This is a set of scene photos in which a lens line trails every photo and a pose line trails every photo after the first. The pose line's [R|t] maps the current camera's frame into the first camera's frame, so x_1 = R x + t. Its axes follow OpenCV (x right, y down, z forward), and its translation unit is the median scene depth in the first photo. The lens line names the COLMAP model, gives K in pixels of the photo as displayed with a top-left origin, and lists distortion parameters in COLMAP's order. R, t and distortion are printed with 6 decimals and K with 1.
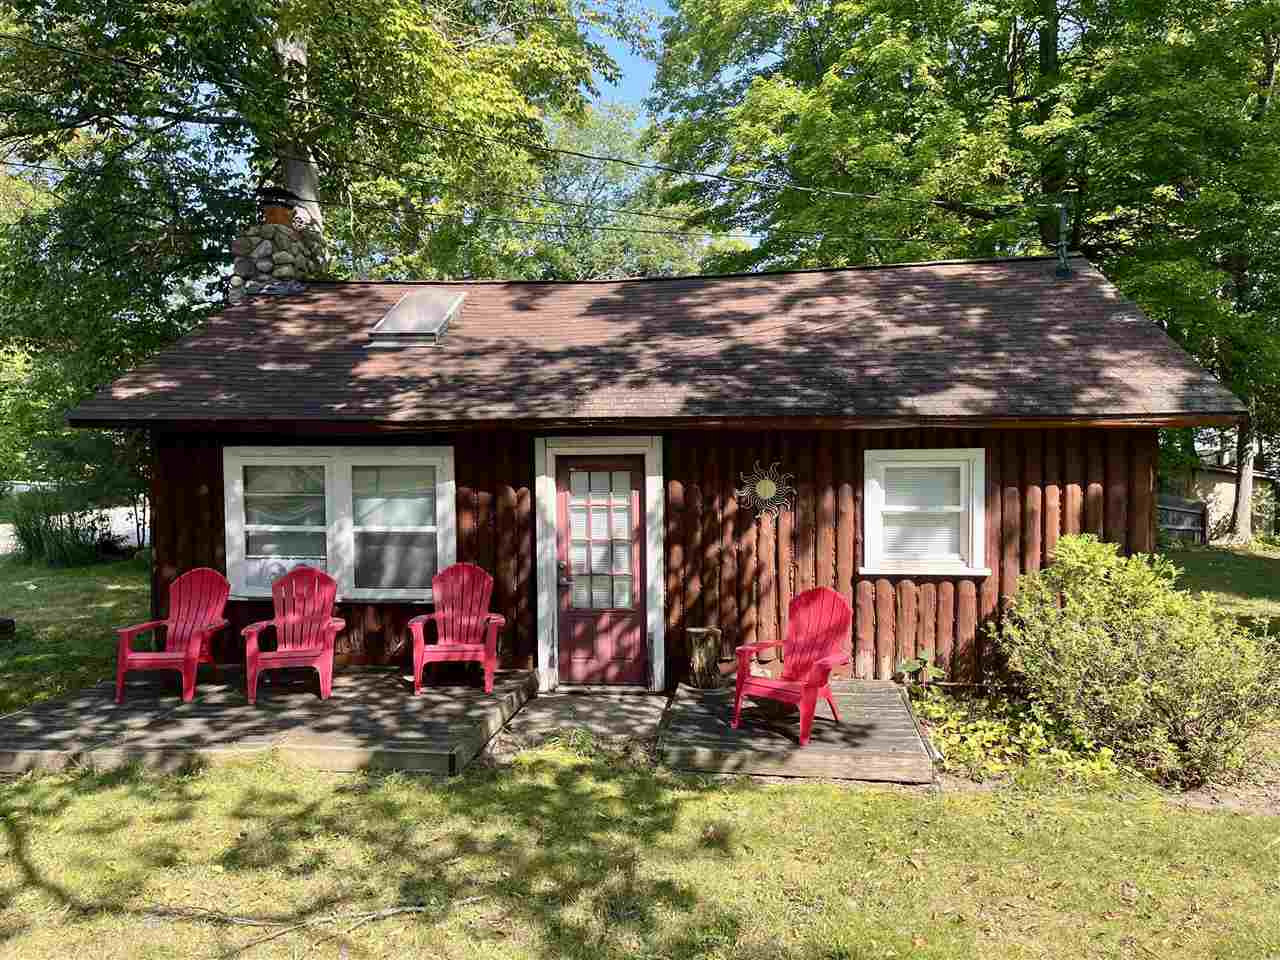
lens RADIAL K [[968.5, 0, 638.2], [0, 968.5, 486.4], [0, 0, 1]] dist [0.076519, -0.107175]
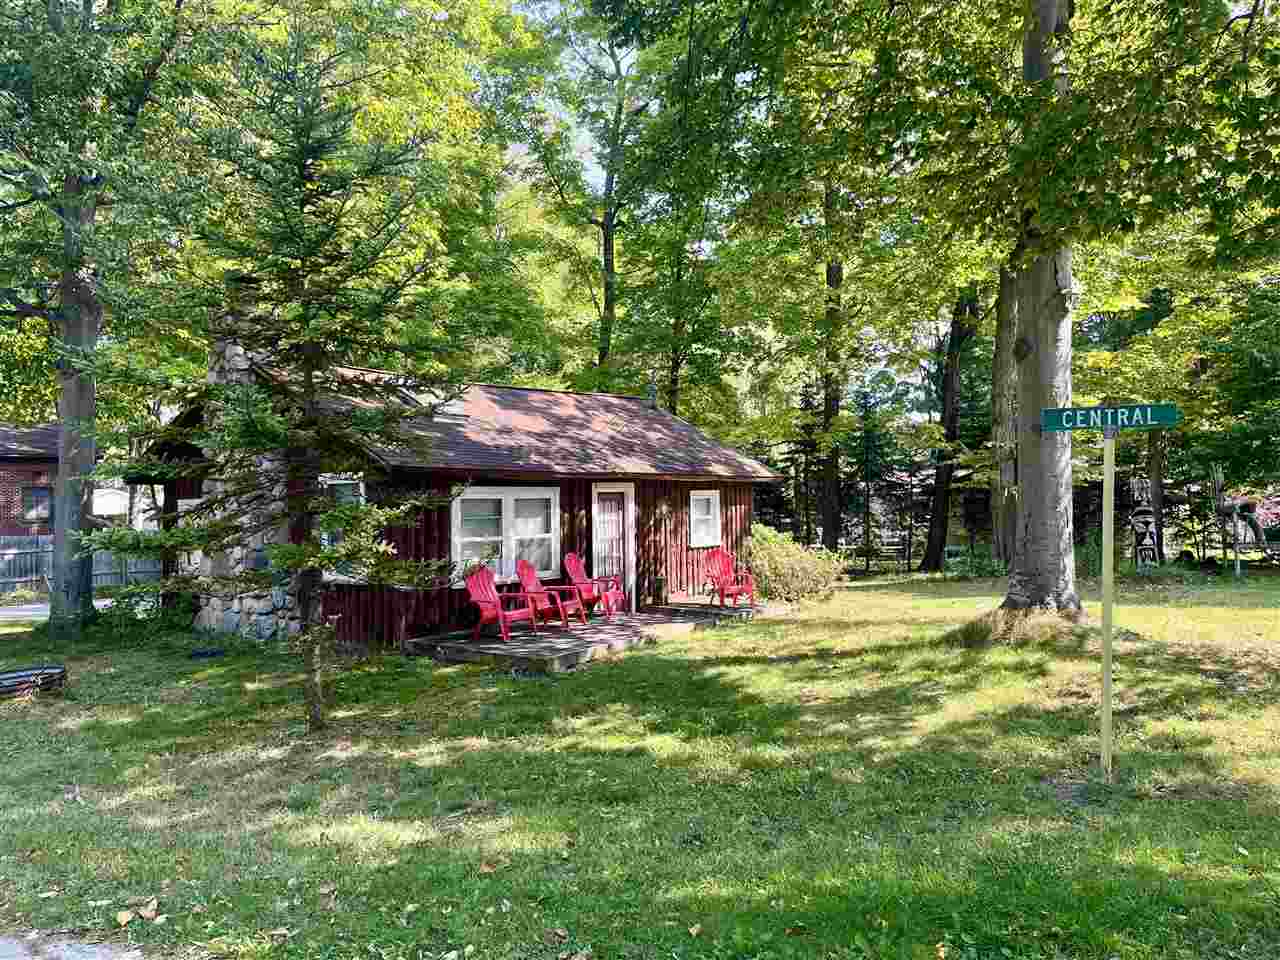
lens RADIAL K [[968.5, 0, 638.2], [0, 968.5, 486.4], [0, 0, 1]] dist [0.076519, -0.107175]
pose [[0.488774, 0.013144, 0.872312, -1.682865], [0.048394, 0.997938, -0.042153, 0.038297], [-0.871067, 0.062818, 0.487130, 0.027429]]
